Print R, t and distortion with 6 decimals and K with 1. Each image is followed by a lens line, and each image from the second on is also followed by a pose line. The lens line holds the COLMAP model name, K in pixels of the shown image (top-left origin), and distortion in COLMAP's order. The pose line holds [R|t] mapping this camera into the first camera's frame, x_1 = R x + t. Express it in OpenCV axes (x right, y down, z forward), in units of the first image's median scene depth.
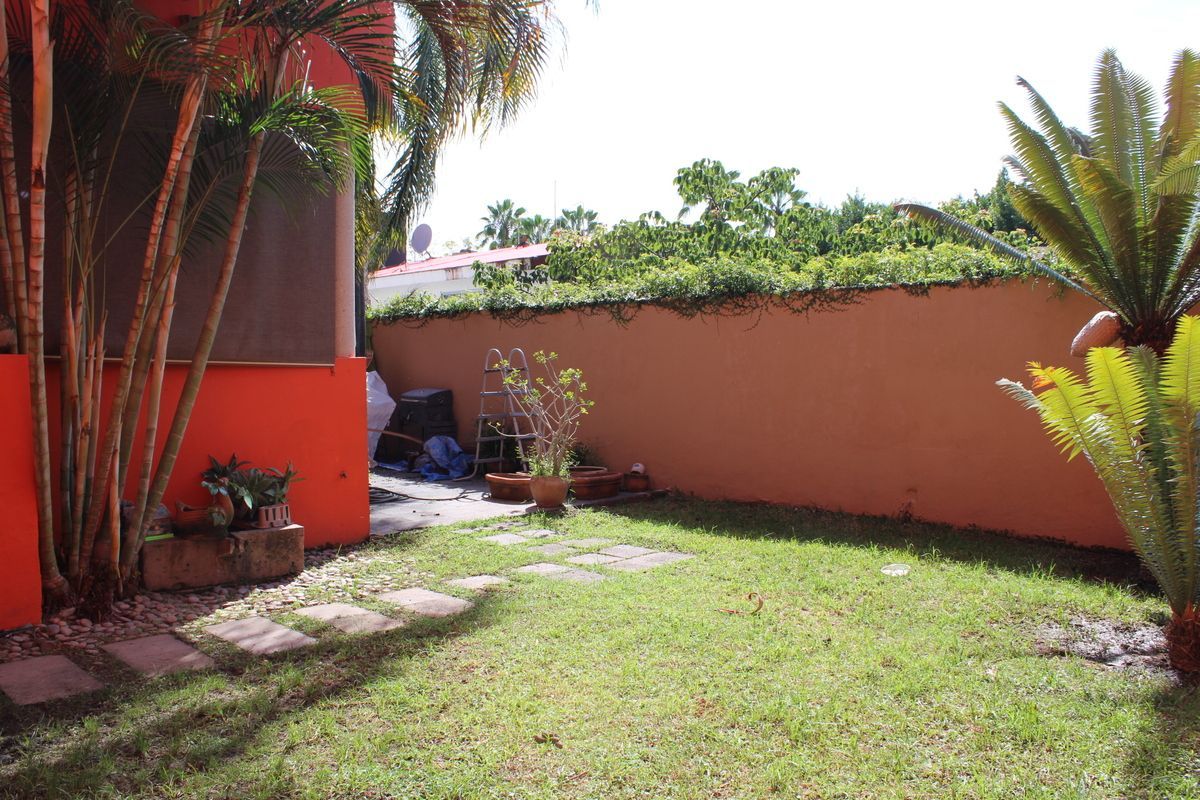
lens RADIAL K [[1012.3, 0, 600.3], [0, 1012.3, 396.4], [0, 0, 1]] dist [-0.004119, 0.000090]
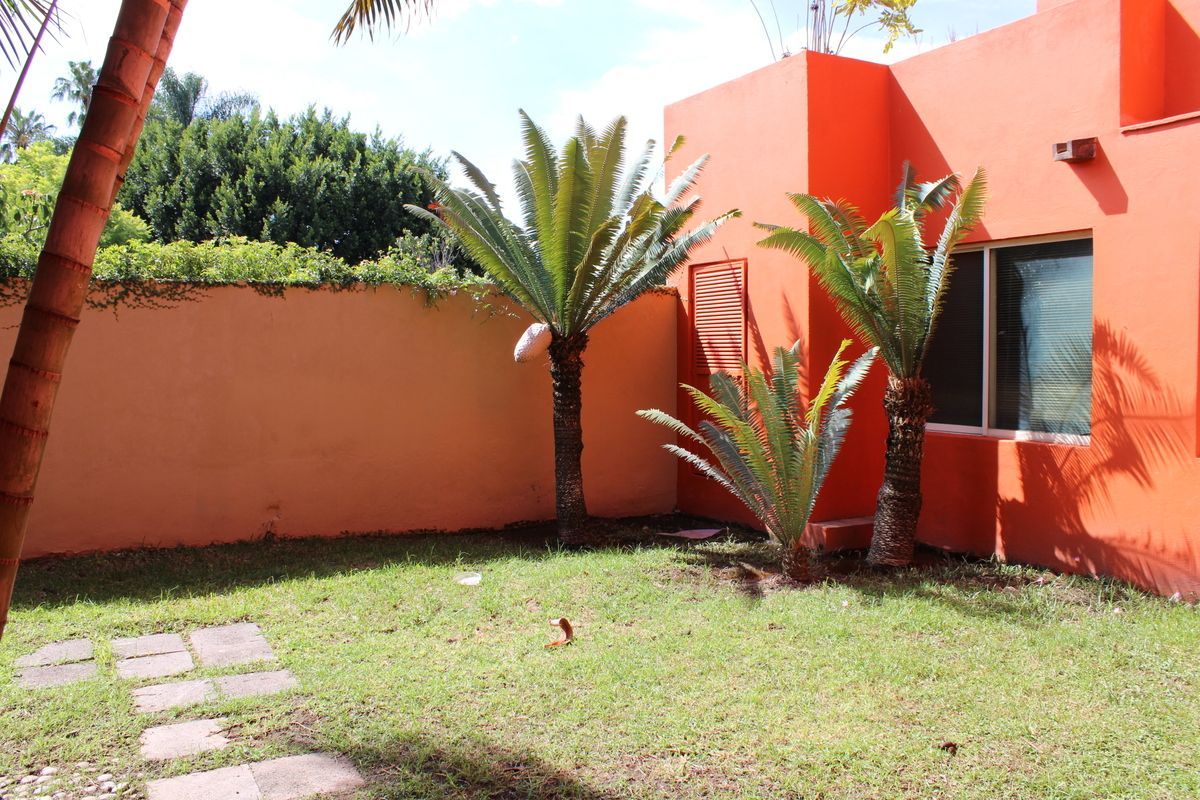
lens RADIAL K [[1012.3, 0, 600.2], [0, 1012.3, 400.1], [0, 0, 1]] dist [-0.004119, 0.000090]
pose [[0.387829, -0.055569, 0.920055, -0.408581], [0.033618, 0.998370, 0.046128, -0.036336], [-0.921118, 0.013041, 0.389065, 0.359199]]
